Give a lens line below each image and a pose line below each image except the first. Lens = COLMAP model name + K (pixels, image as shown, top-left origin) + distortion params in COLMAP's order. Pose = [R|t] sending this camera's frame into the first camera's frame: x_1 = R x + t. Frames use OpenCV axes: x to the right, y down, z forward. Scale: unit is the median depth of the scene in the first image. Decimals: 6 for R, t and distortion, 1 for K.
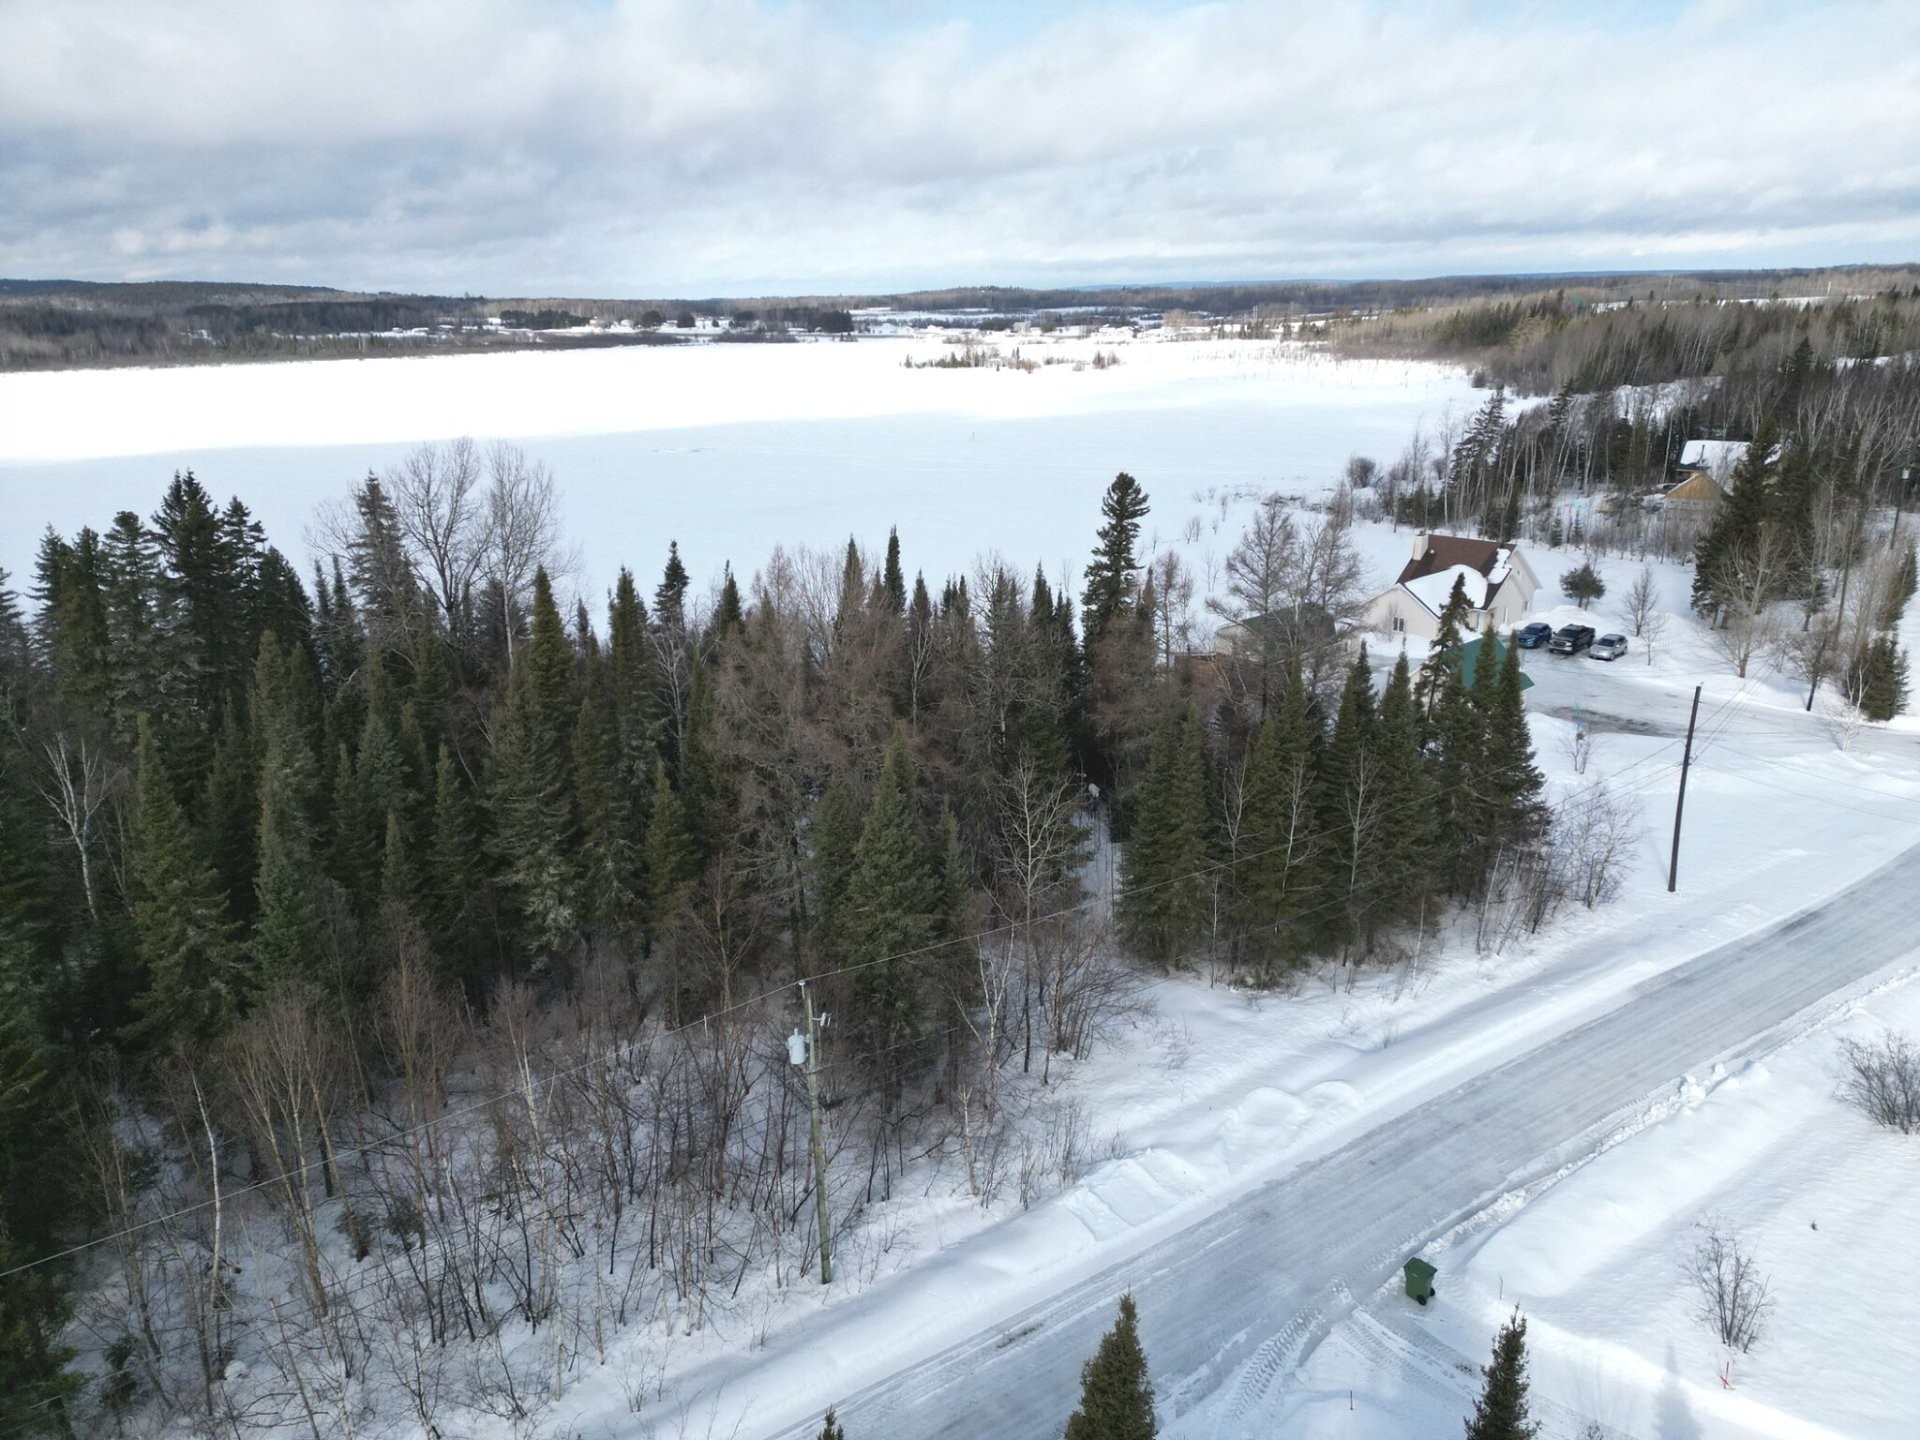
lens RADIAL K [[1334.0, 0, 959.5], [0, 1334.0, 724.3], [0, 0, 1]] dist [0.077106, -0.061887]
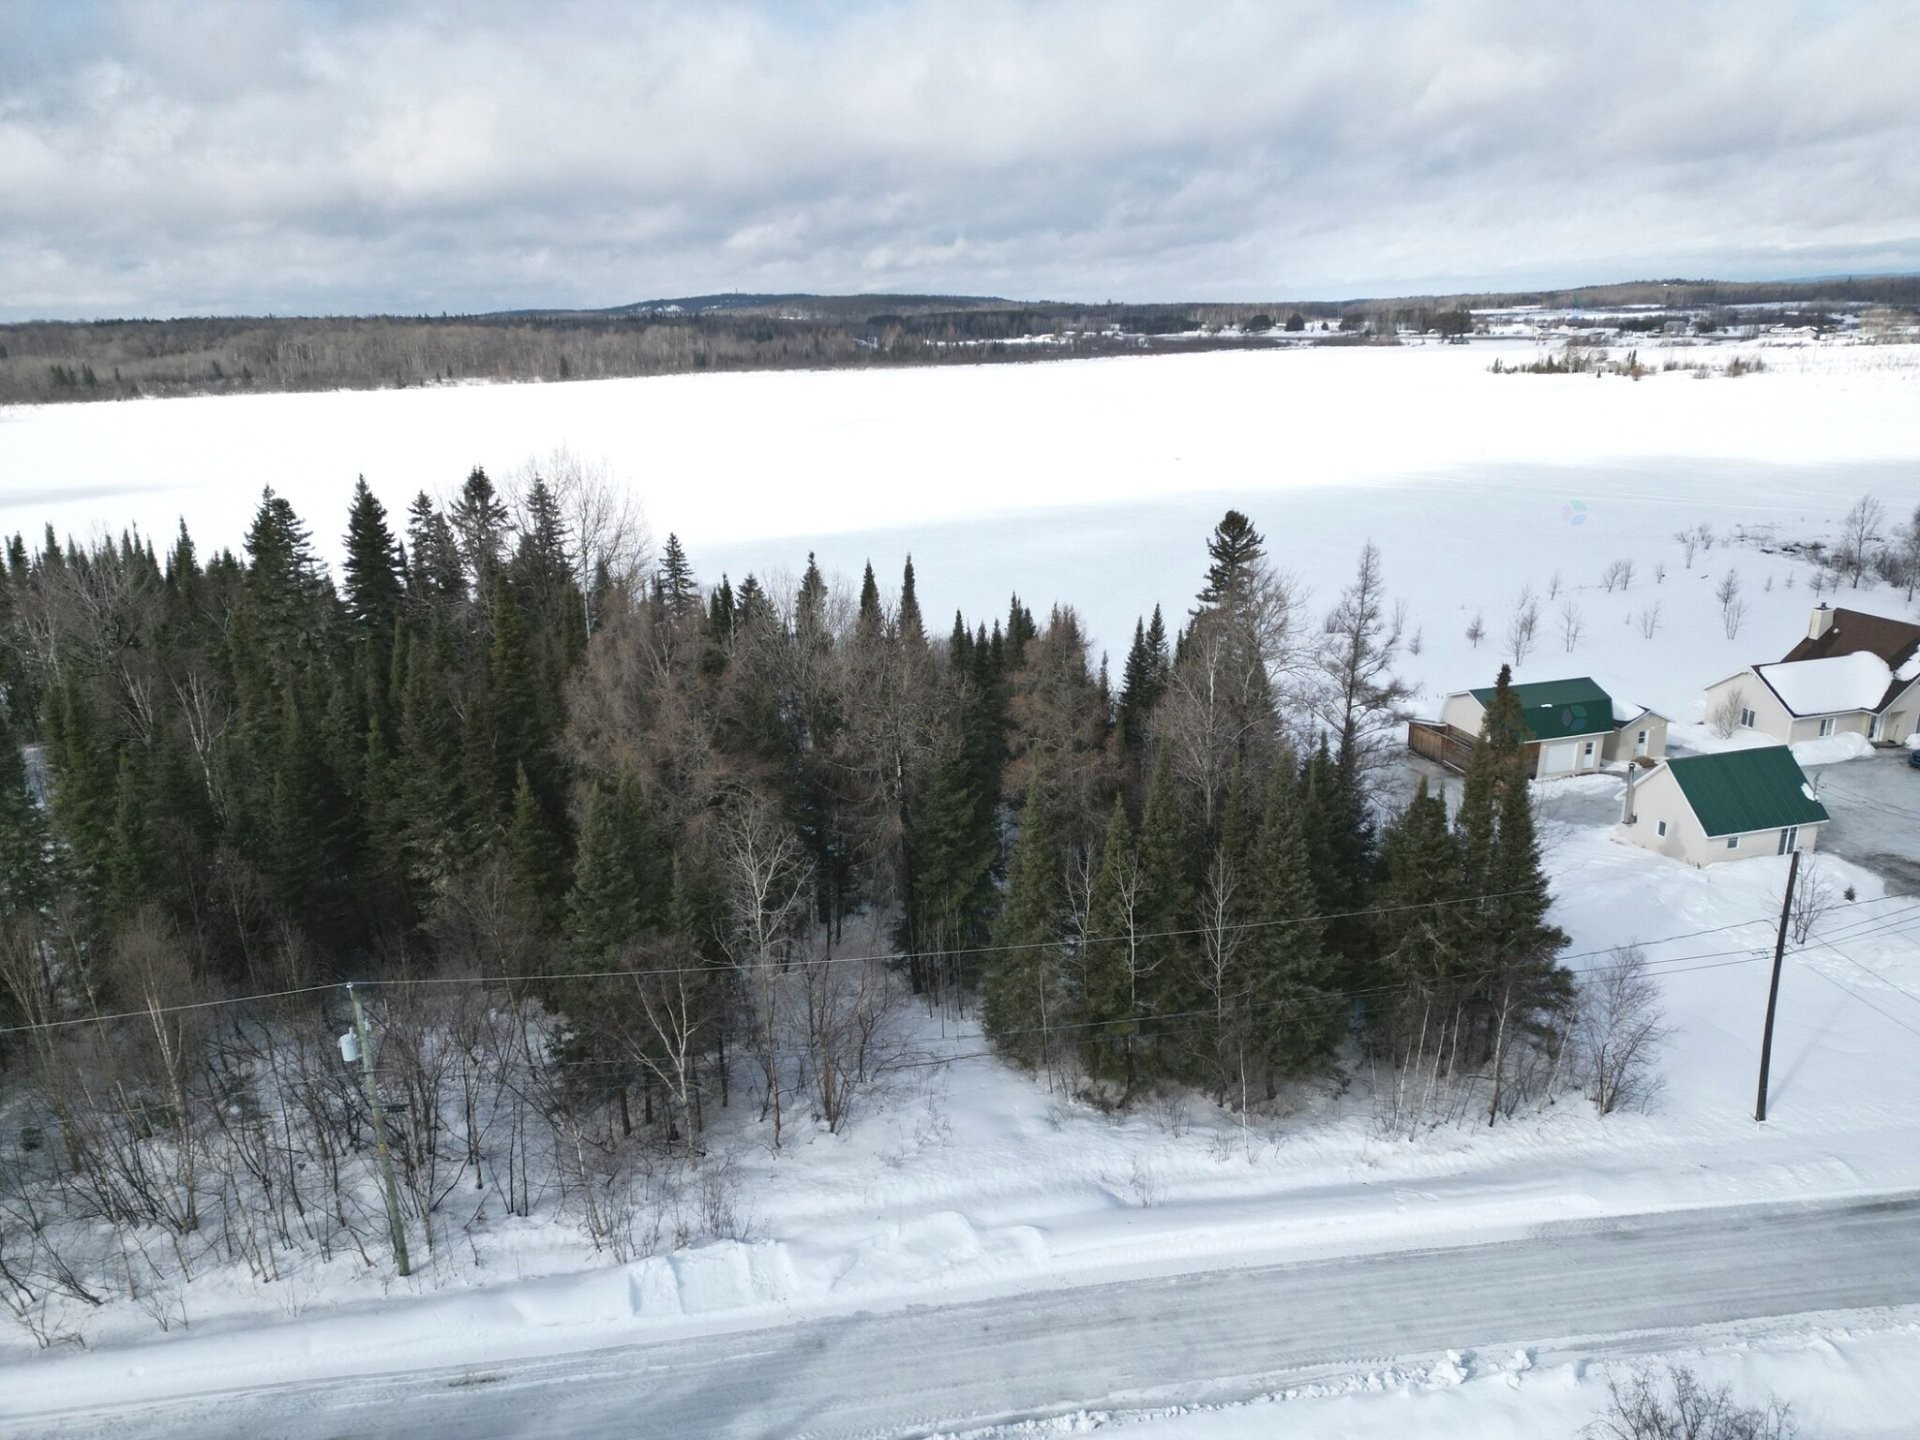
lens RADIAL K [[1334.0, 0, 960.1], [0, 1334.0, 721.6], [0, 0, 1]] dist [0.077106, -0.061887]
pose [[0.899017, 0.125026, -0.419686, 0.339416], [-0.126367, 0.991675, 0.024731, -0.045738], [0.419284, 0.030801, 0.907332, 0.107639]]
